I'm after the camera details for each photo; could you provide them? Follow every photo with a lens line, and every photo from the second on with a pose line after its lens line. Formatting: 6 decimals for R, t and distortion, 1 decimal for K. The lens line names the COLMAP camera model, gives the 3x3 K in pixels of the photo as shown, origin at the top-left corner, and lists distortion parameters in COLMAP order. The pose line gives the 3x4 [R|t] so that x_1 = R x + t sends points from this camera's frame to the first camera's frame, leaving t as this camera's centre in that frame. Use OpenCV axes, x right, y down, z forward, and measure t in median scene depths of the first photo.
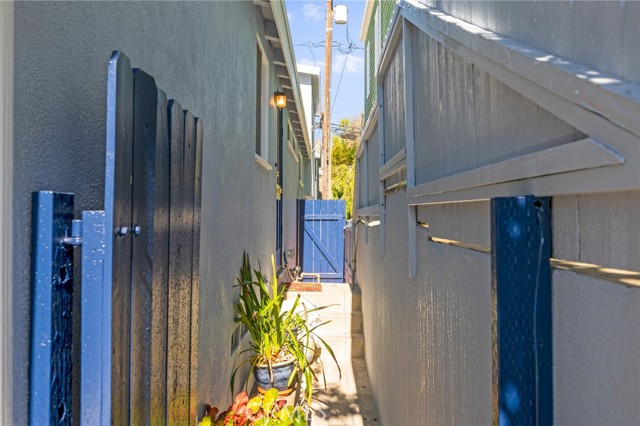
lens RADIAL K [[552.1, 0, 320.1], [0, 552.1, 212.7], [0, 0, 1]] dist [0.008372, 0.001217]
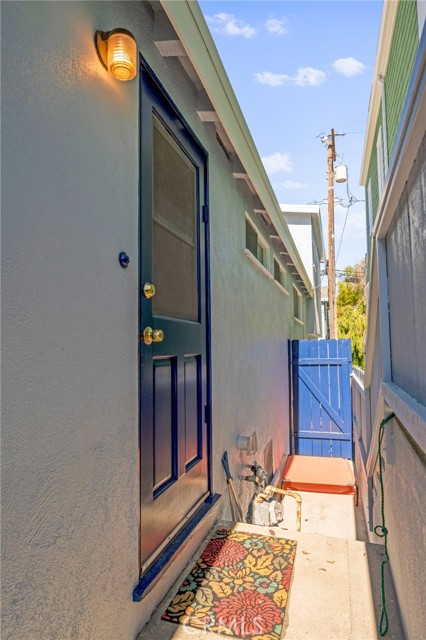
lens RADIAL K [[364.4, 0, 211.1], [0, 364.4, 320.7], [0, 0, 1]] dist [-0.005799, -0.002106]
pose [[0.948171, -0.030963, -0.316247, 0.010779], [0.011111, 0.997863, -0.064387, -0.009393], [0.317565, 0.057536, 0.946489, 0.216082]]
